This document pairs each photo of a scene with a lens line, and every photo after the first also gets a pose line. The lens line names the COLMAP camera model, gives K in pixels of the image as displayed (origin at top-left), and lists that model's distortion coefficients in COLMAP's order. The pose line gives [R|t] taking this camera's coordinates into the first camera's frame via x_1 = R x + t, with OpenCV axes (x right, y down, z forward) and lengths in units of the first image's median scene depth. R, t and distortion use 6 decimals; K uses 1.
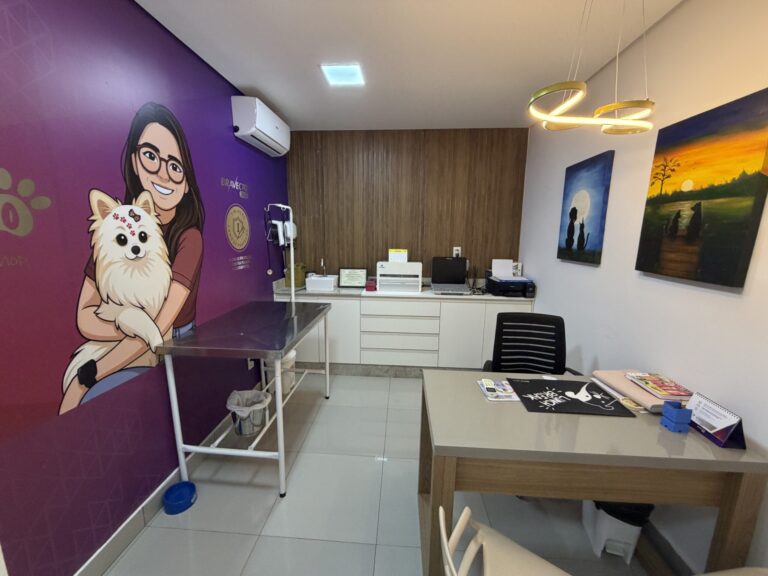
lens RADIAL K [[306.9, 0, 383.9], [0, 306.9, 290.5], [0, 0, 1]] dist [-0.008511, 0.000334]
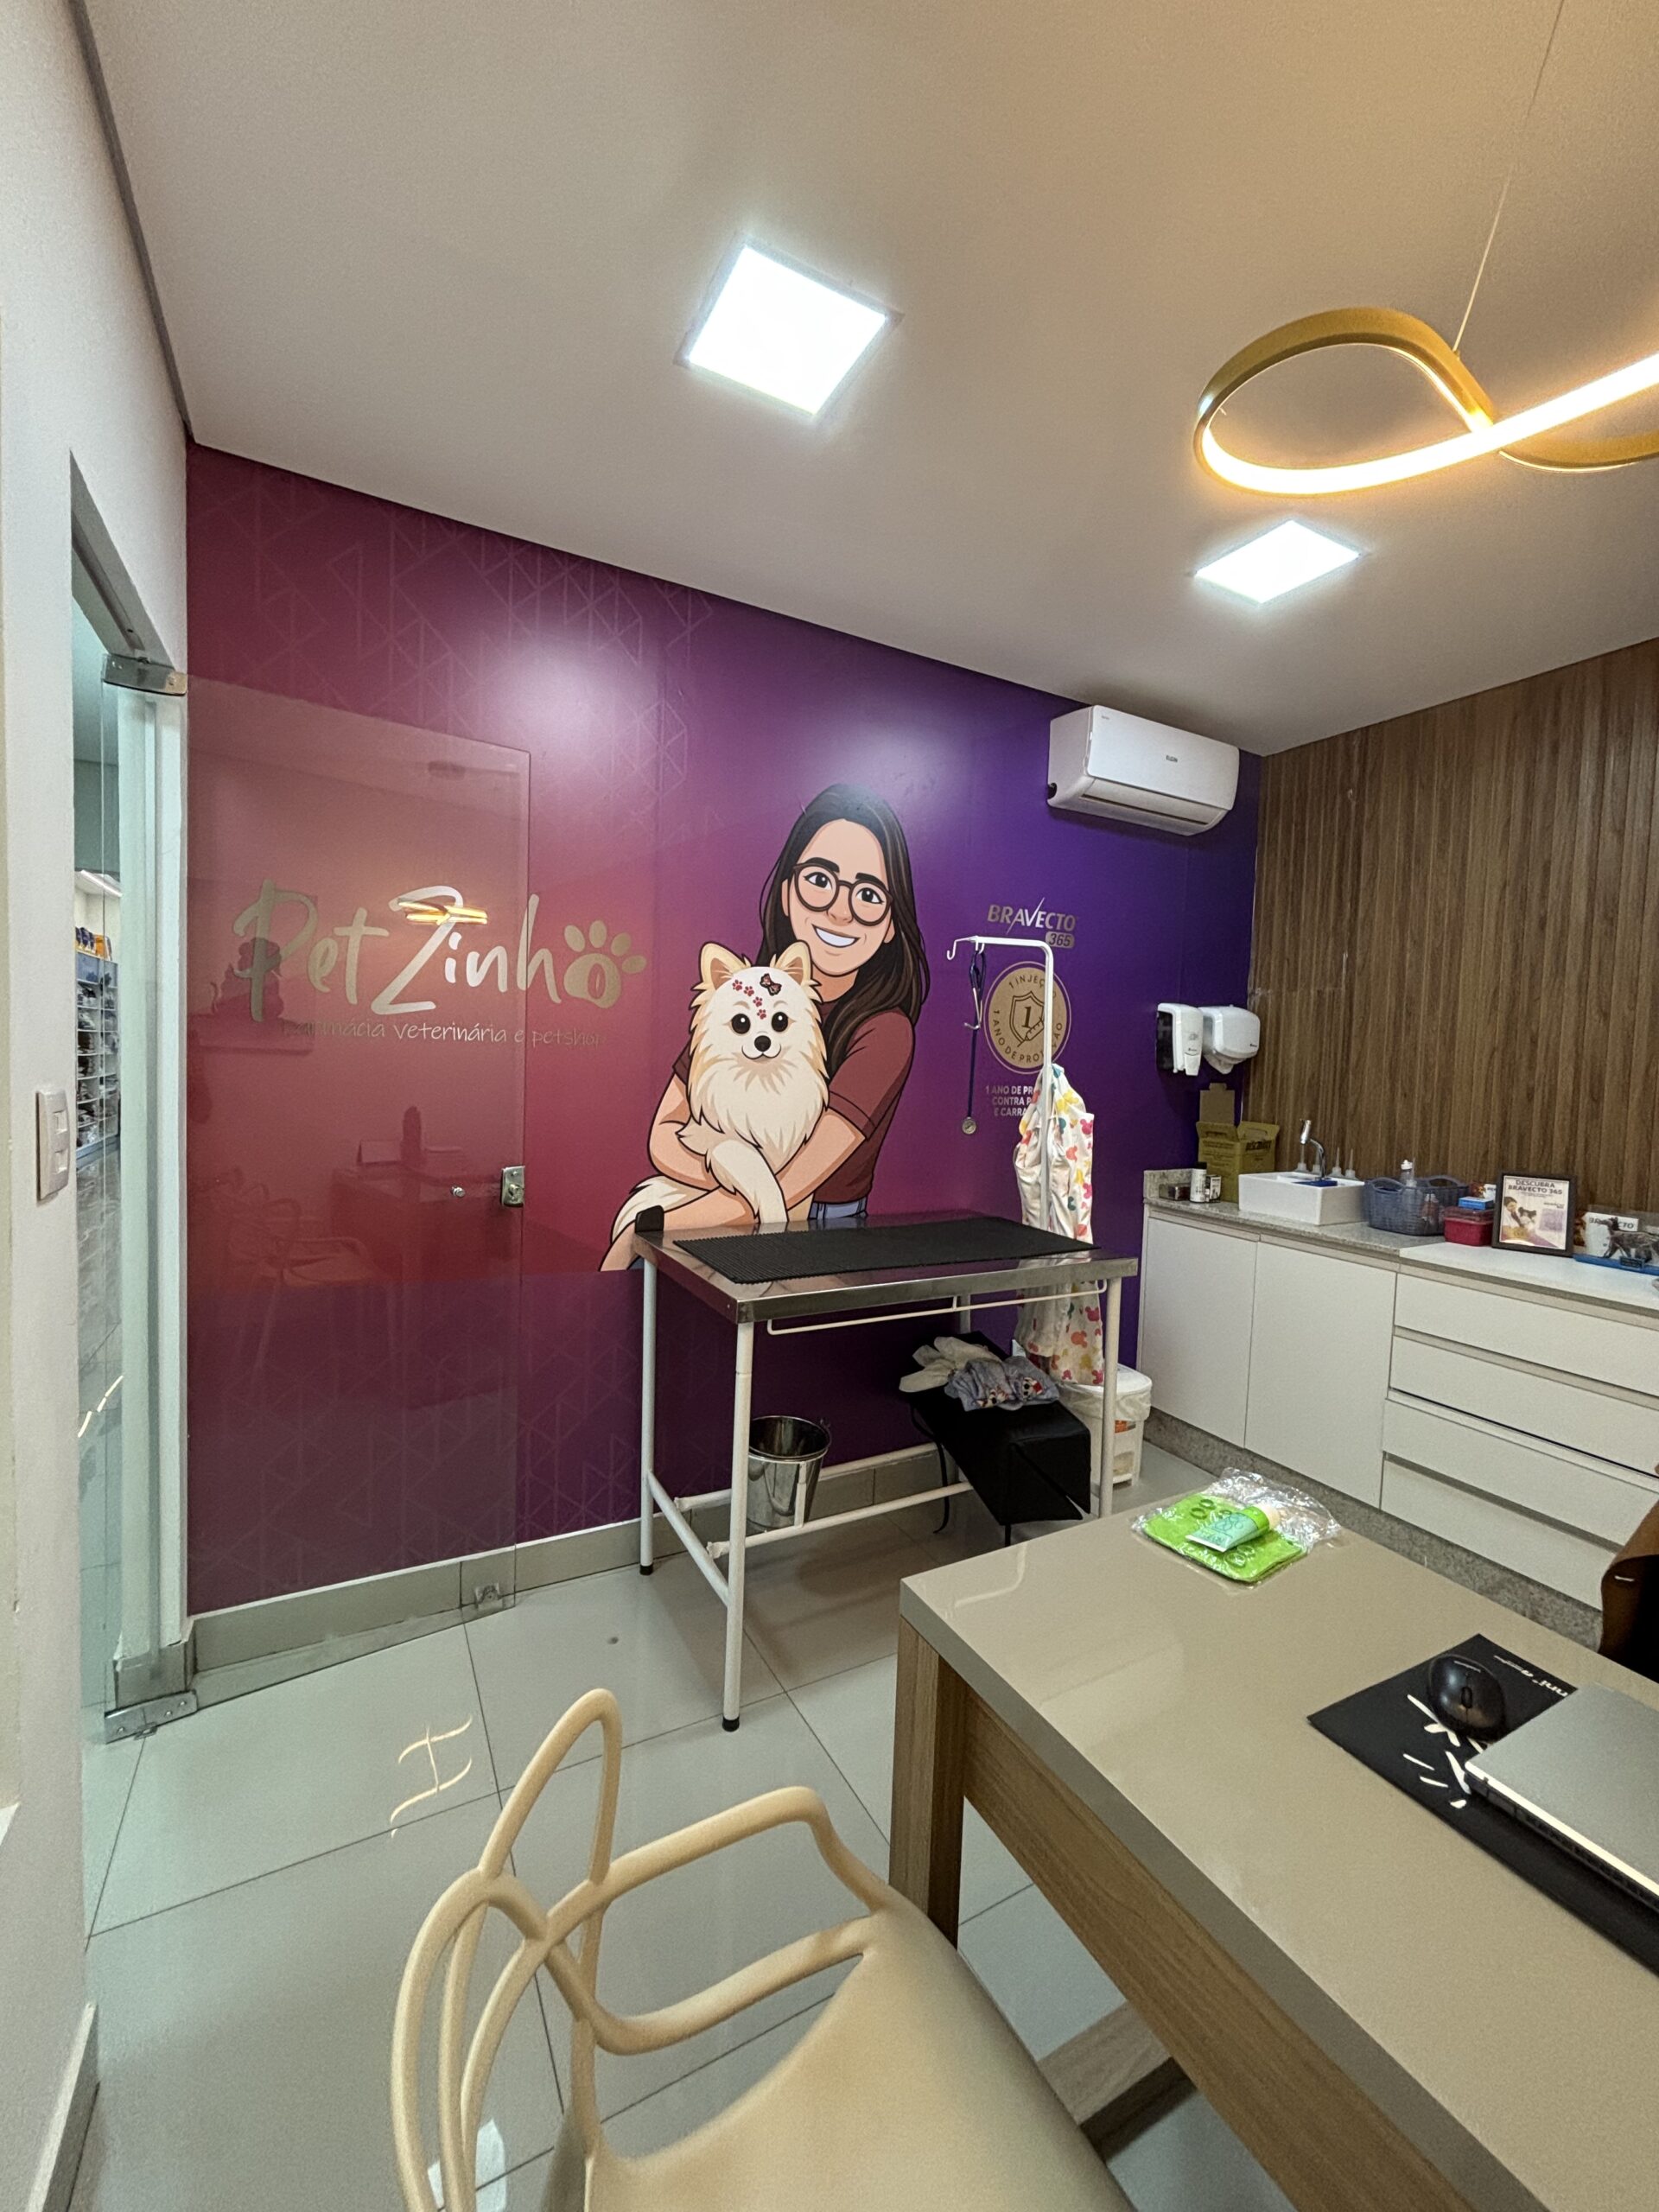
lens RADIAL K [[892.2, 0, 823.6], [0, 892.2, 1113.3], [0, 0, 1]] dist [0.016526, -0.000495]
pose [[0.530127, 0.067216, -0.845250, 0.619764], [-0.188847, 0.981174, -0.040417, 0.038979], [0.826621, 0.181049, 0.532840, 0.206869]]
